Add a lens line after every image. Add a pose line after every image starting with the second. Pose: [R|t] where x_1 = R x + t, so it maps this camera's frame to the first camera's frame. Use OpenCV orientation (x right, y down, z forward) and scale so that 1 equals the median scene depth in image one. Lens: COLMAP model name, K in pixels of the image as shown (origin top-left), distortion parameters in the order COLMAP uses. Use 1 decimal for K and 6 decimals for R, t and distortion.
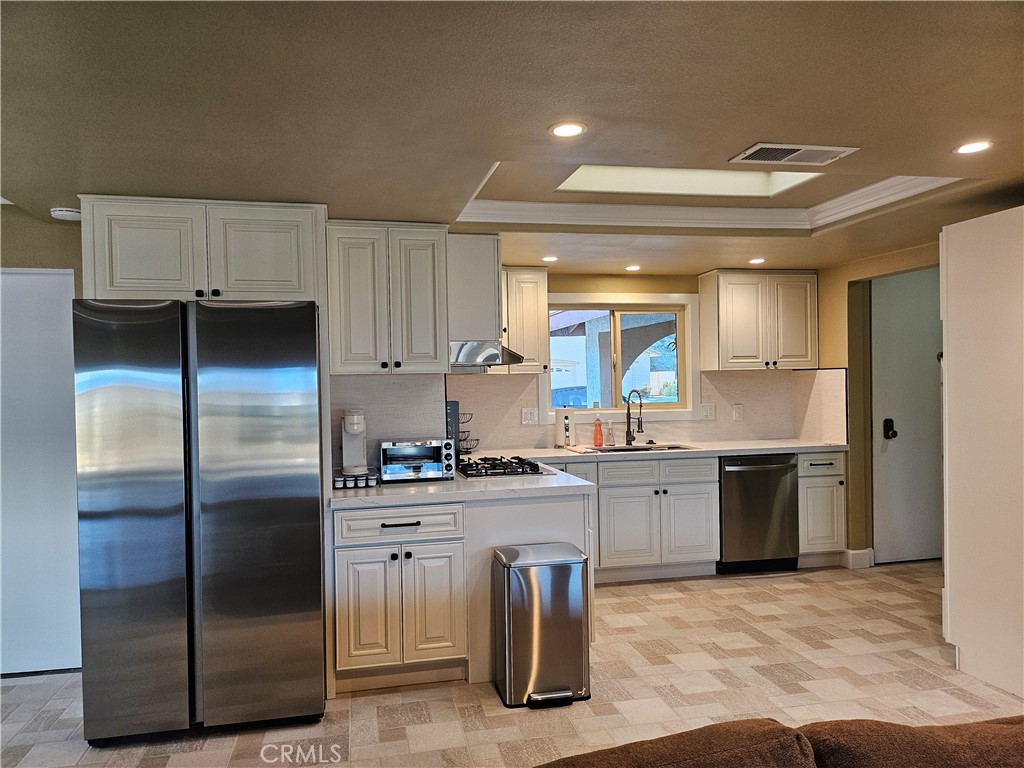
lens RADIAL K [[725.4, 0, 513.5], [0, 725.4, 388.6], [0, 0, 1]] dist [0.032907, -0.016605]
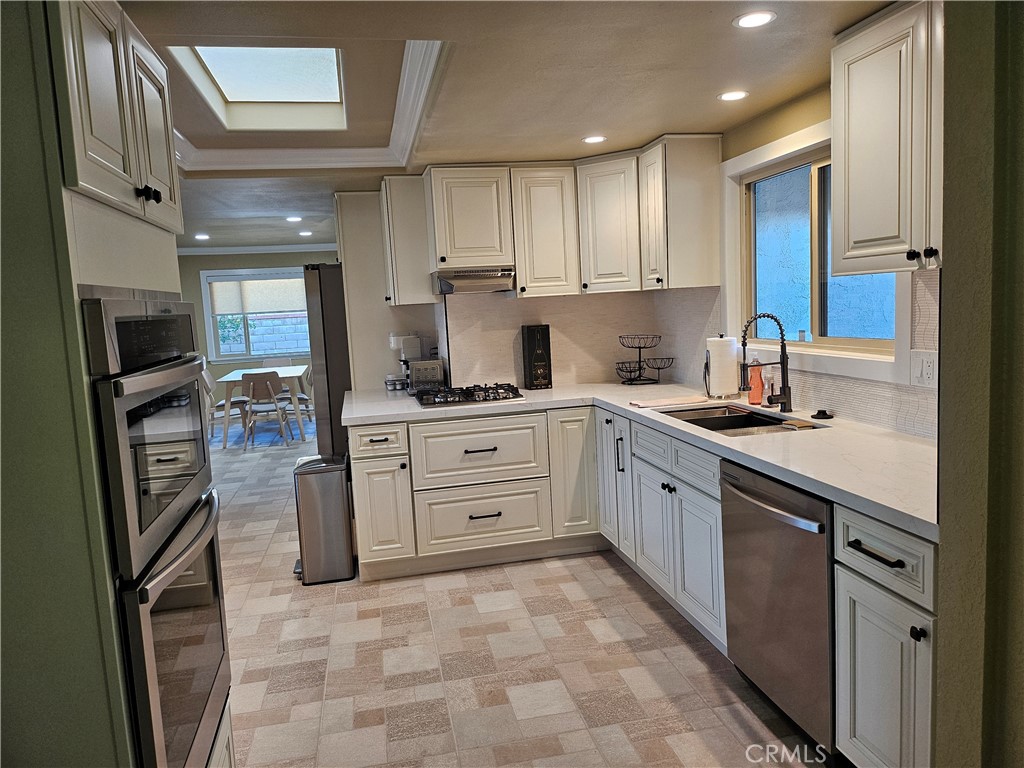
lens RADIAL K [[725.4, 0, 515.3], [0, 725.4, 379.5], [0, 0, 1]] dist [0.032907, -0.016605]
pose [[-0.013450, 0.121113, -0.992548, 0.945446], [0.039335, 0.991933, 0.120505, -0.031806], [0.999136, -0.037421, -0.018105, 1.045673]]
